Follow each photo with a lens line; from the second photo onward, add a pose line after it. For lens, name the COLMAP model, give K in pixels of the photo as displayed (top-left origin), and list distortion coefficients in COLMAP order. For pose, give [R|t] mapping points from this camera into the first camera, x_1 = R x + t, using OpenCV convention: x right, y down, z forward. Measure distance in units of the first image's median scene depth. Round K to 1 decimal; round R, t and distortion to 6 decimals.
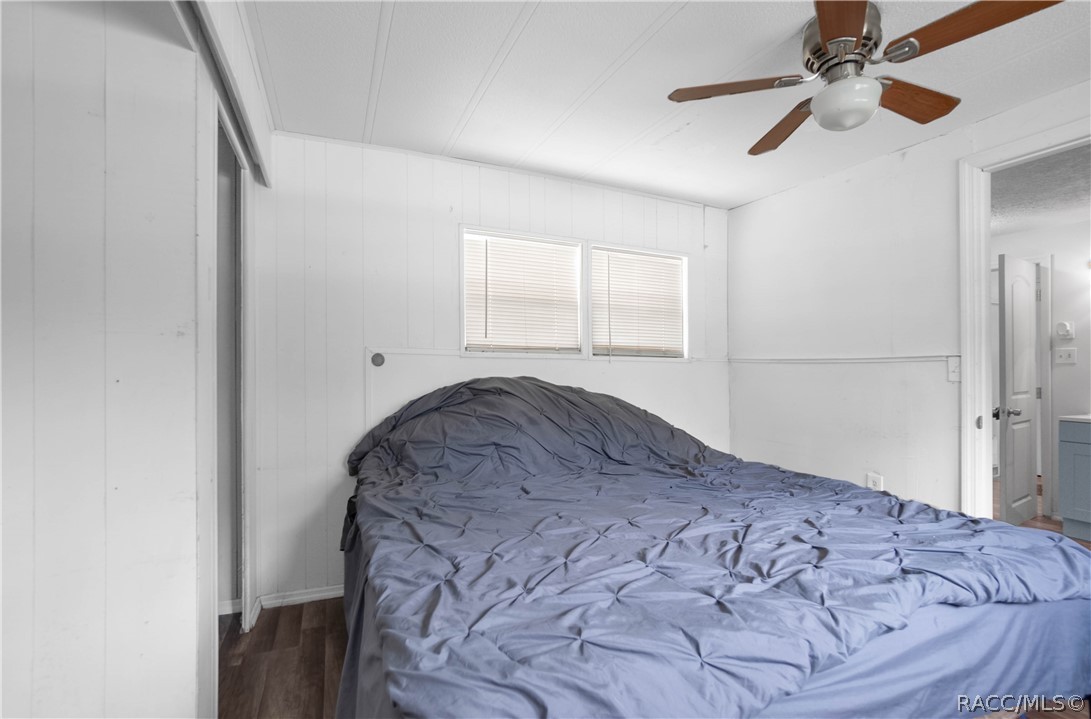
lens RADIAL K [[495.7, 0, 545.5], [0, 495.7, 359.5], [0, 0, 1]] dist [-0.054377, 0.022092]
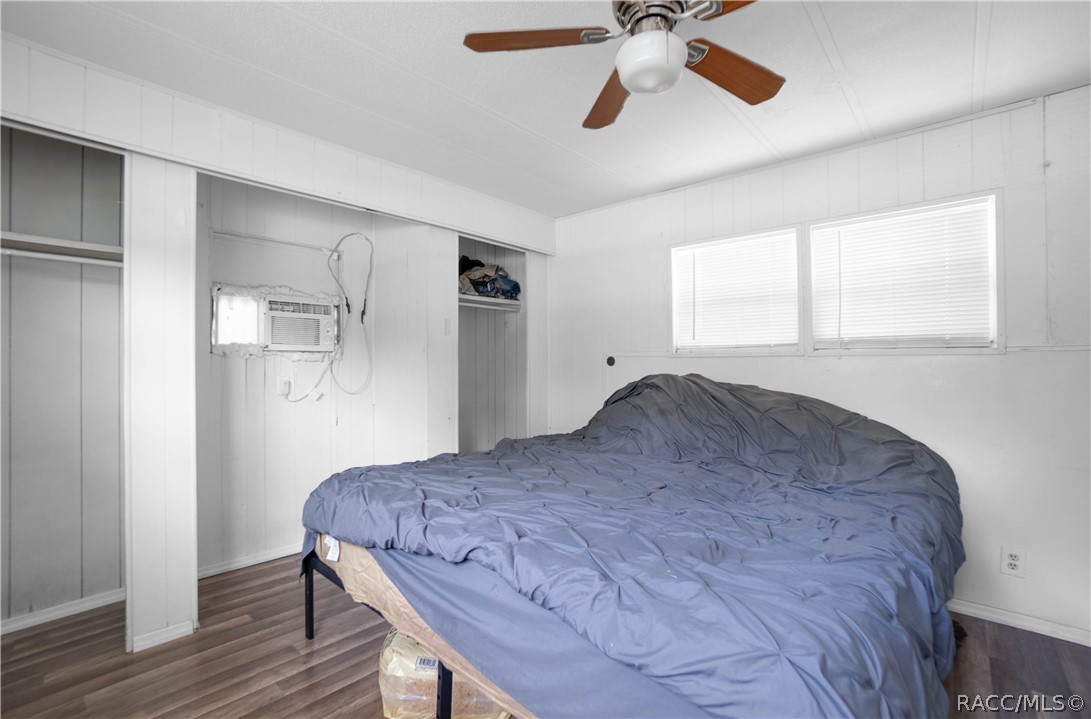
lens RADIAL K [[495.7, 0, 545.5], [0, 495.7, 359.5], [0, 0, 1]] dist [-0.054377, 0.022092]
pose [[0.419213, -0.029162, -0.907420, 0.735441], [0.012152, 0.999575, -0.026509, 0.026011], [0.907807, 0.000086, 0.419389, 0.227909]]
